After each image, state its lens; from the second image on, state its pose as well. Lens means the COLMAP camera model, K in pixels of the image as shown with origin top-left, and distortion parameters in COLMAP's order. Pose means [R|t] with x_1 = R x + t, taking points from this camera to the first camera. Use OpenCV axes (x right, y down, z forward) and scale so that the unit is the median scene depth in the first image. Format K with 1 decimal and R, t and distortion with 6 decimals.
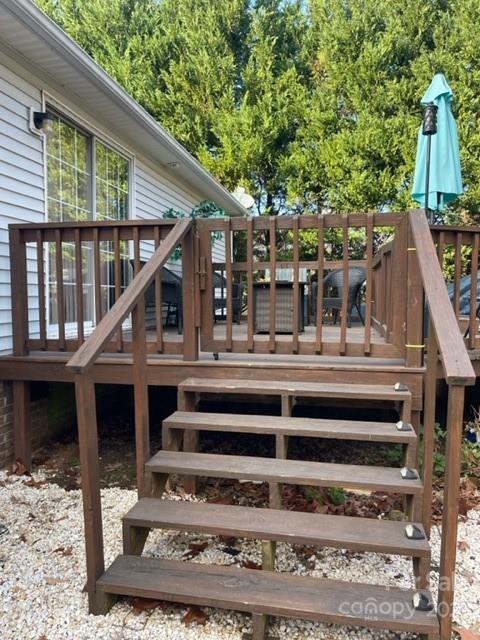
lens RADIAL K [[483.7, 0, 238.3], [0, 483.7, 321.9], [0, 0, 1]] dist [0.067874, -0.097747]
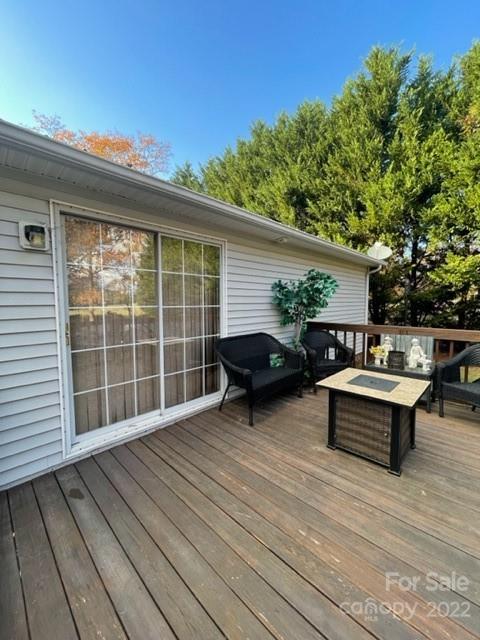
lens RADIAL K [[255.9, 0, 239.2], [0, 255.9, 318.4], [0, 0, 1]] dist [-0.001102, -0.000555]
pose [[0.842611, 0.032946, -0.537514, 0.052488], [-0.022657, 0.999412, 0.025739, -0.084517], [0.538046, -0.009510, 0.842862, 0.245753]]
